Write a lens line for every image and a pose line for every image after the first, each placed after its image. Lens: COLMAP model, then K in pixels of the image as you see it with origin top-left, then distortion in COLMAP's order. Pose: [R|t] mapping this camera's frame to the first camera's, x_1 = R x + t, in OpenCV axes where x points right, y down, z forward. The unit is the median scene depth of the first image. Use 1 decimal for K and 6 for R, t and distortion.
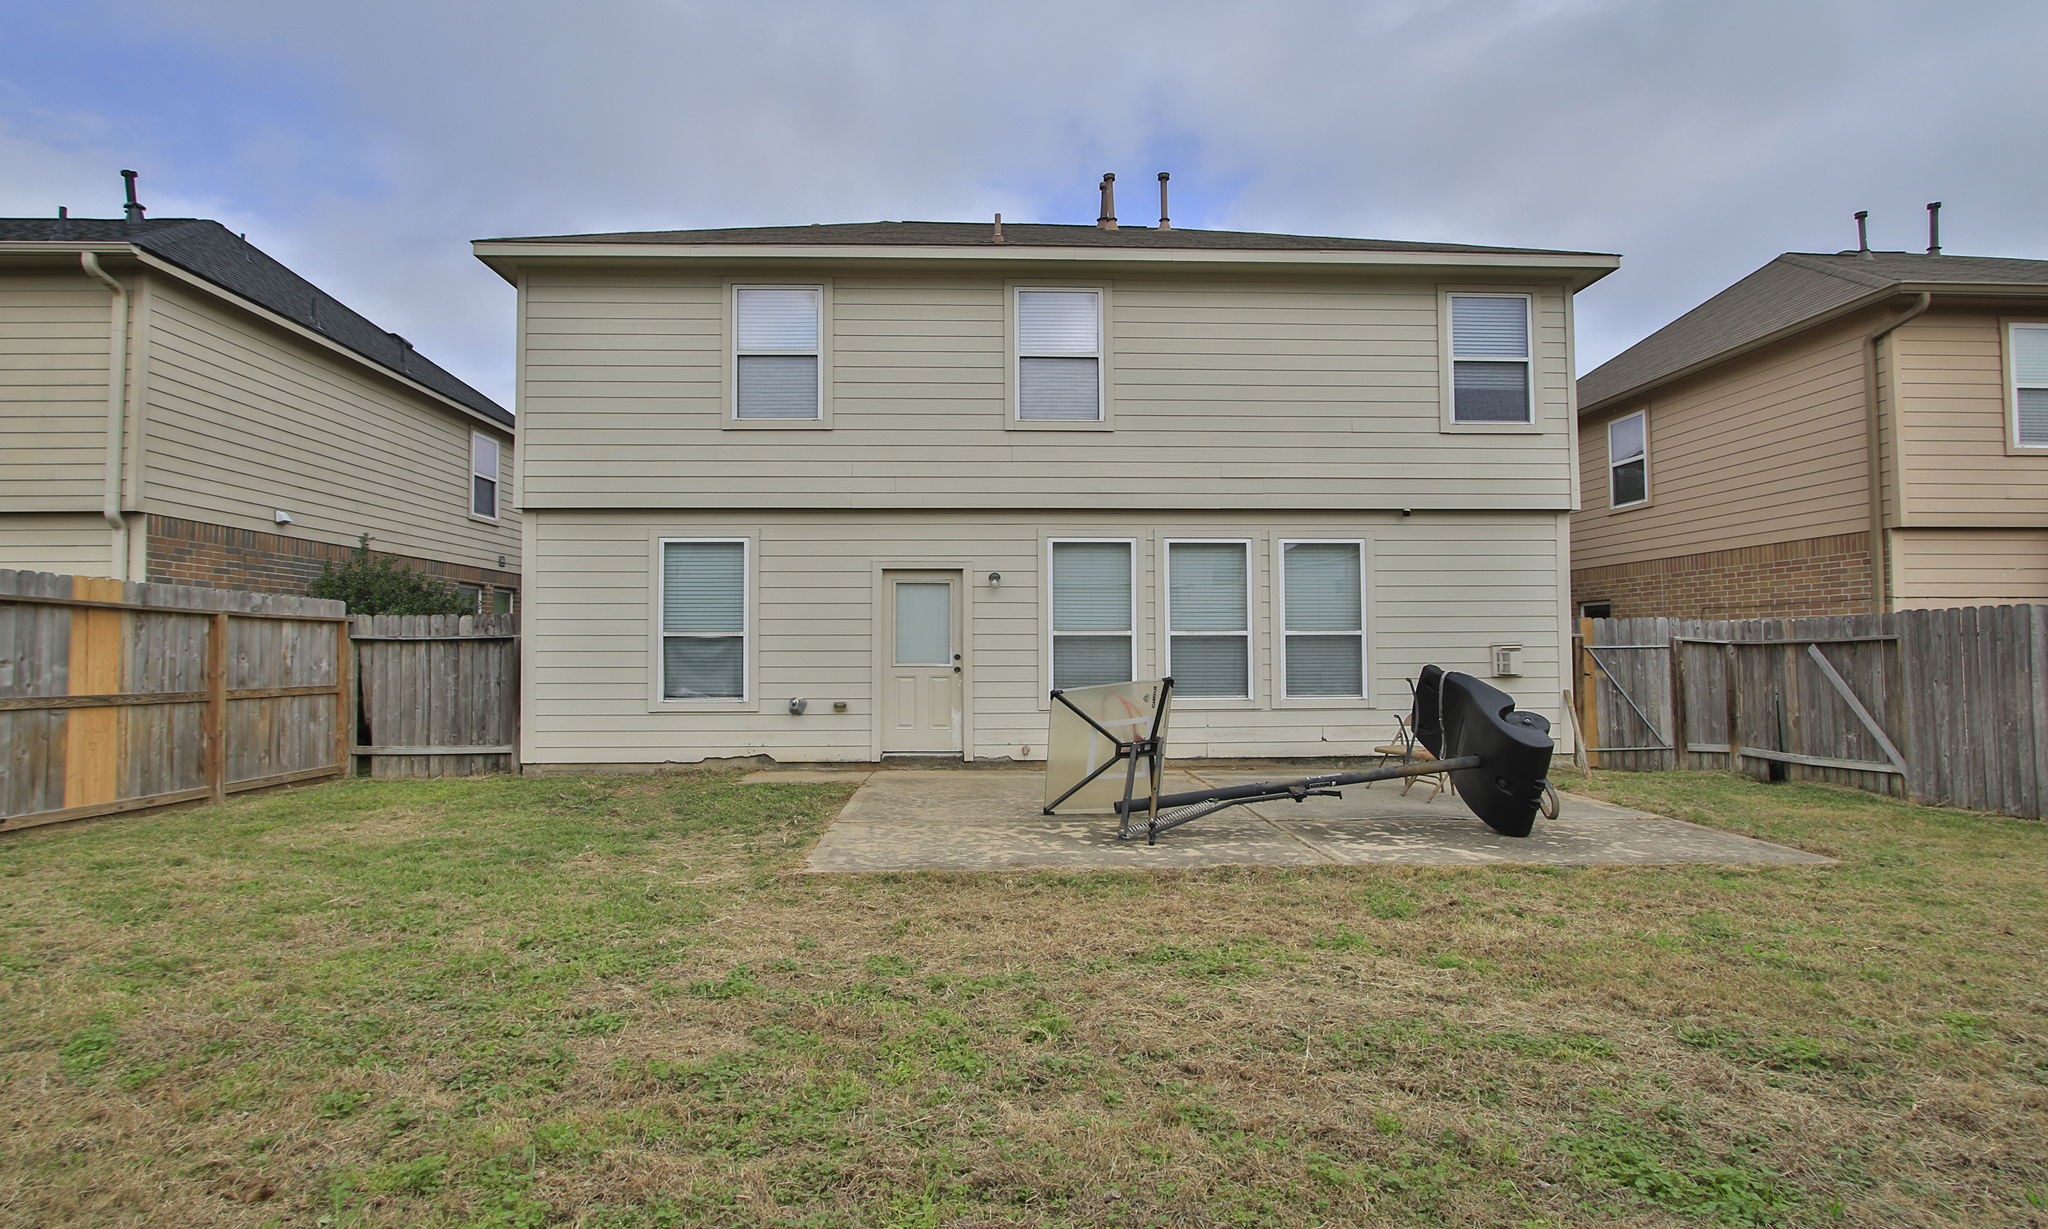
lens RADIAL K [[971.4, 0, 1024.0], [0, 971.4, 614.5], [0, 0, 1]] dist [-0.025962, -0.000397]
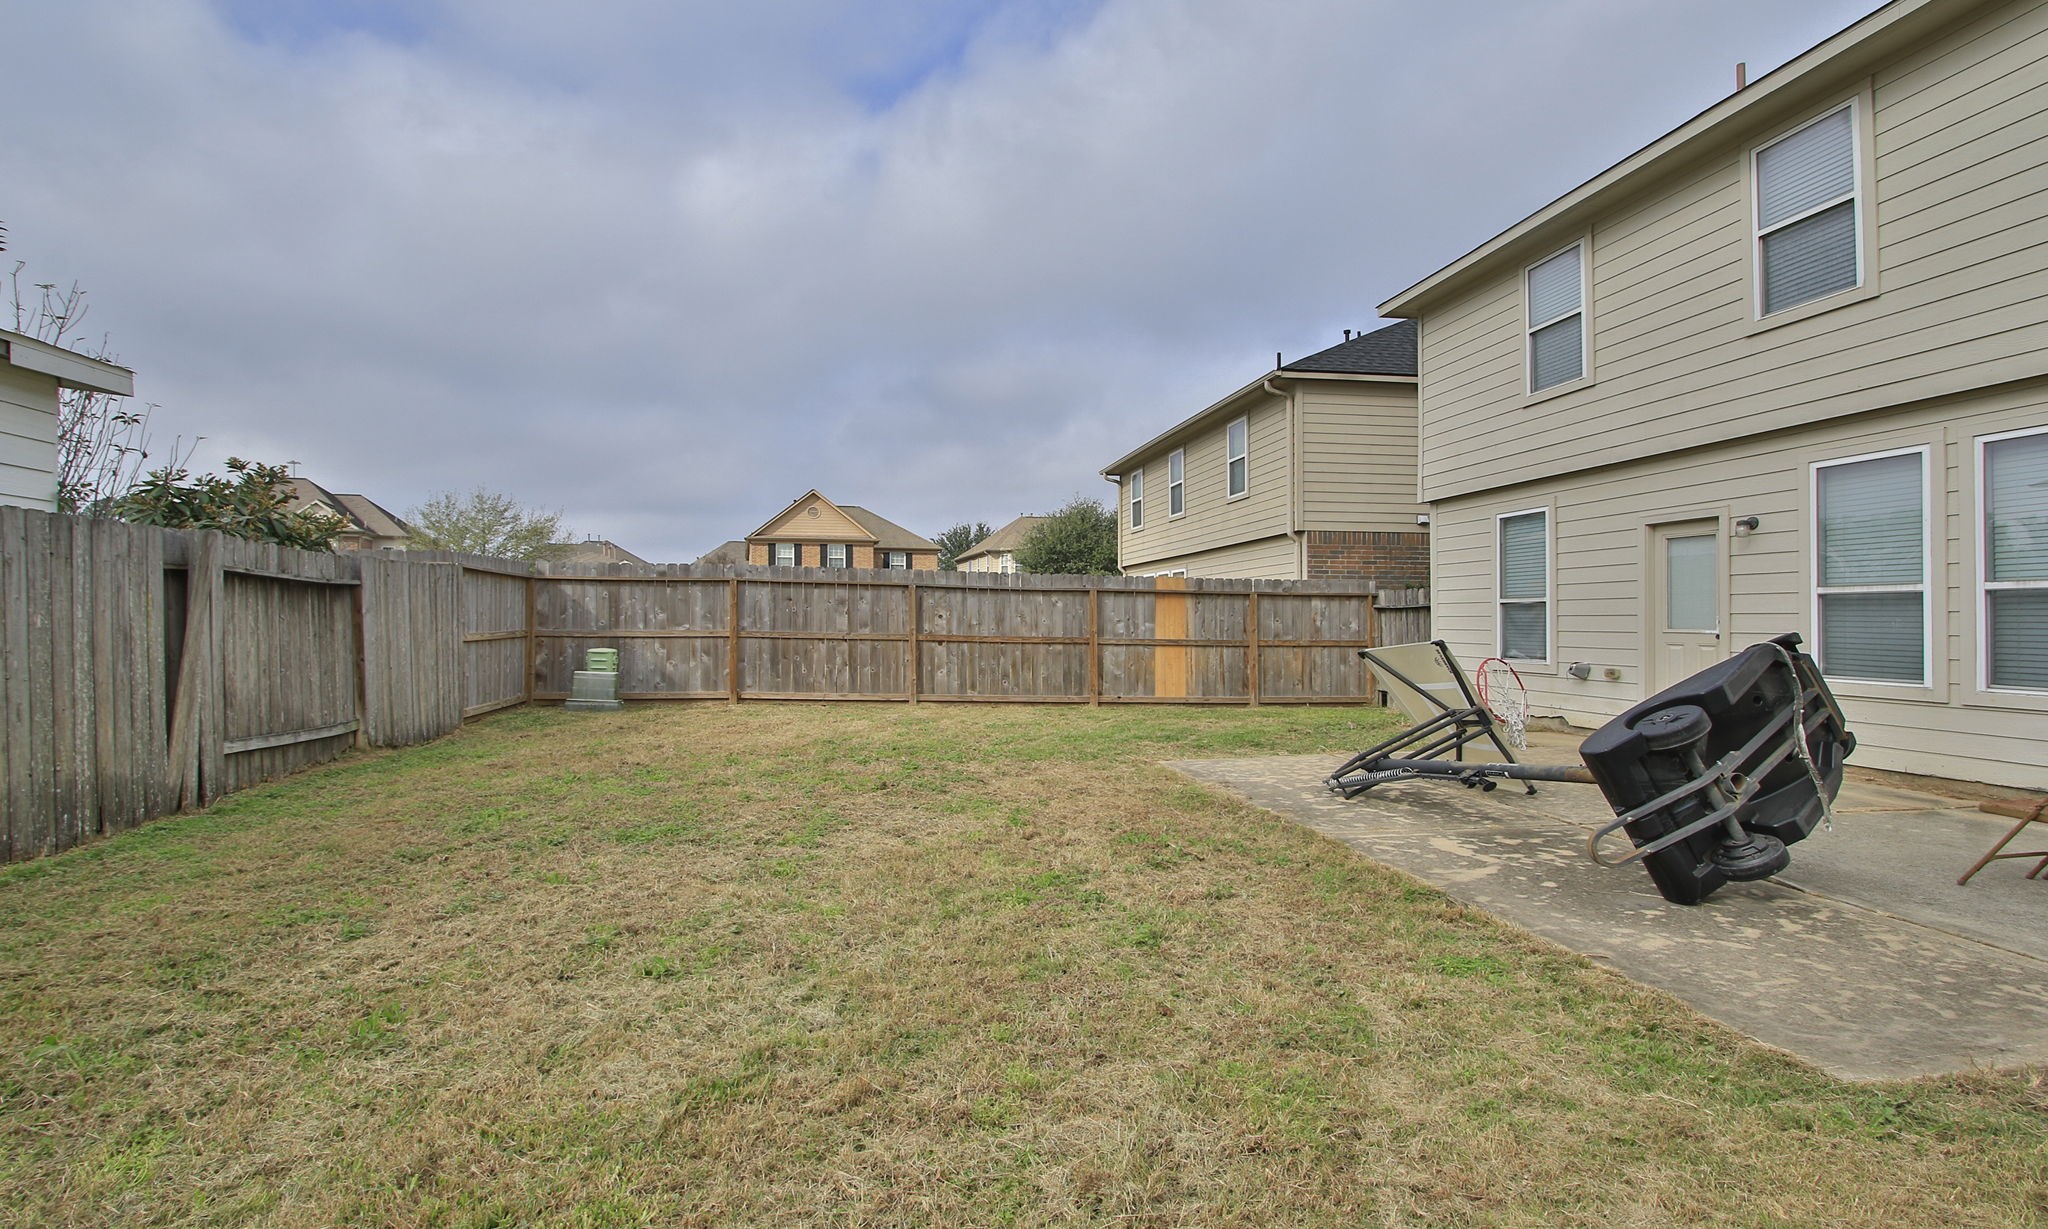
lens RADIAL K [[937.6, 0, 1024.0], [0, 937.6, 614.5], [0, 0, 1]] dist [-0.013875, 0.000694]
pose [[0.196386, -0.003162, -0.980522, 0.606583], [0.034894, 0.999384, 0.003767, 0.013279], [0.979906, -0.034954, 0.196375, 0.256248]]
